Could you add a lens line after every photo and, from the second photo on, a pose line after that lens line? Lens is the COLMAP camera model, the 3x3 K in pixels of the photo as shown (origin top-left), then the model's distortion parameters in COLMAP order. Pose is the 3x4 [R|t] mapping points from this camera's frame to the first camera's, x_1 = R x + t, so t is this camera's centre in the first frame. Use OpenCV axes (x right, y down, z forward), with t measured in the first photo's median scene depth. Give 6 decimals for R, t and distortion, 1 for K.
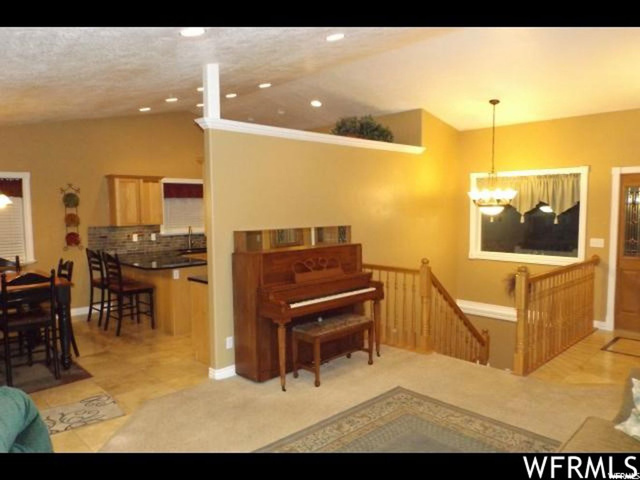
lens RADIAL K [[458.2, 0, 320.0], [0, 458.2, 240.0], [0, 0, 1]] dist [-0.005598, -0.008295]
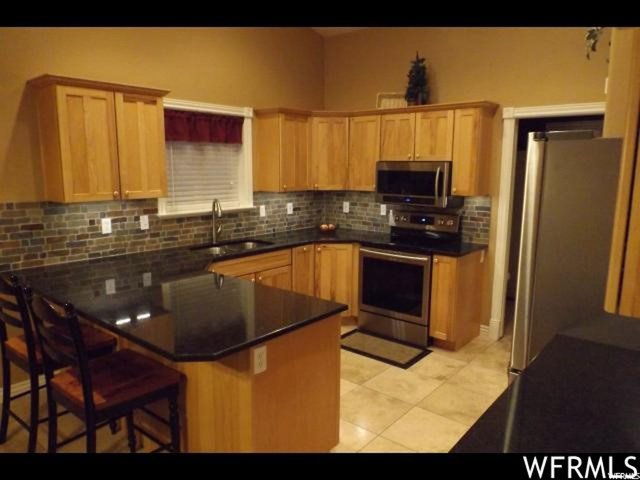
lens RADIAL K [[458.2, 0, 320.0], [0, 458.2, 240.0], [0, 0, 1]] dist [-0.005598, -0.008295]
pose [[0.995026, -0.002026, 0.099593, -0.226086], [-0.006311, 0.996502, 0.083325, -0.028852], [-0.099413, -0.083539, 0.991533, 0.498814]]
